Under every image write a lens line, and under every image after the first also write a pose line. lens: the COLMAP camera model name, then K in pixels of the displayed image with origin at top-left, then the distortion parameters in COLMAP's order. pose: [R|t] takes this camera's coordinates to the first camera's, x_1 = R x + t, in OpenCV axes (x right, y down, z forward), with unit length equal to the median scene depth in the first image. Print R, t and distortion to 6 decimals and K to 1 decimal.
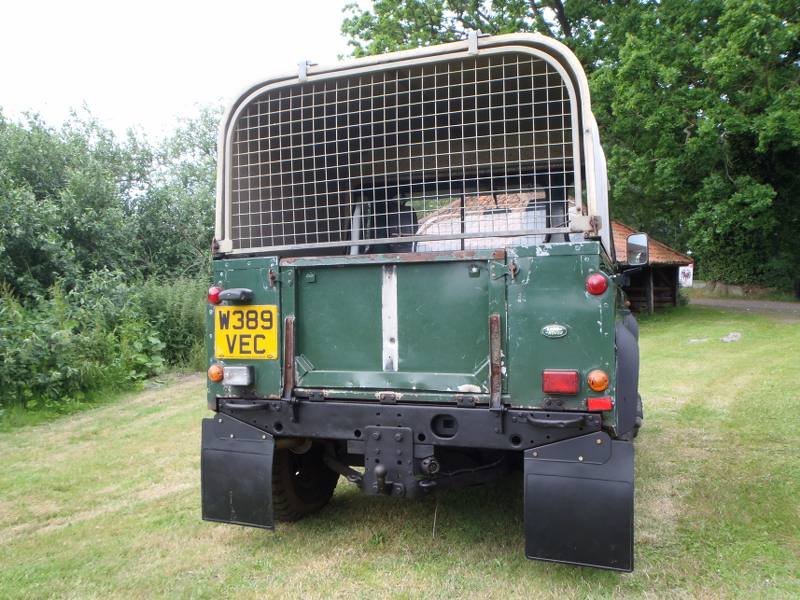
lens RADIAL K [[659.9, 0, 400.0], [0, 659.9, 300.0], [0, 0, 1]] dist [-0.059400, 0.048236]
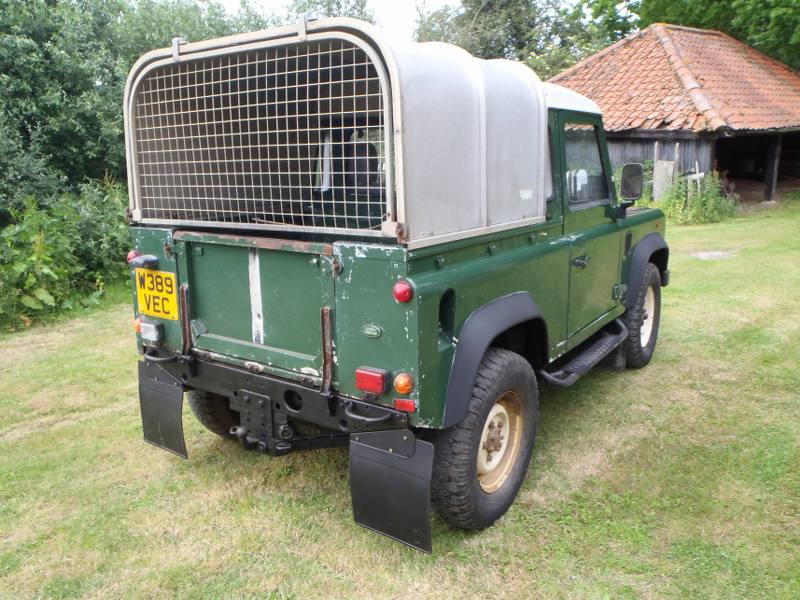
lens RADIAL K [[649.6, 0, 398.9], [0, 649.6, 326.1], [0, 0, 1]] dist [-0.047479, 0.004392]
pose [[0.969518, 0.077044, -0.232593, 0.442228], [-0.019127, 0.970179, 0.241634, -0.177556], [0.244273, -0.229820, 0.942079, 0.049865]]
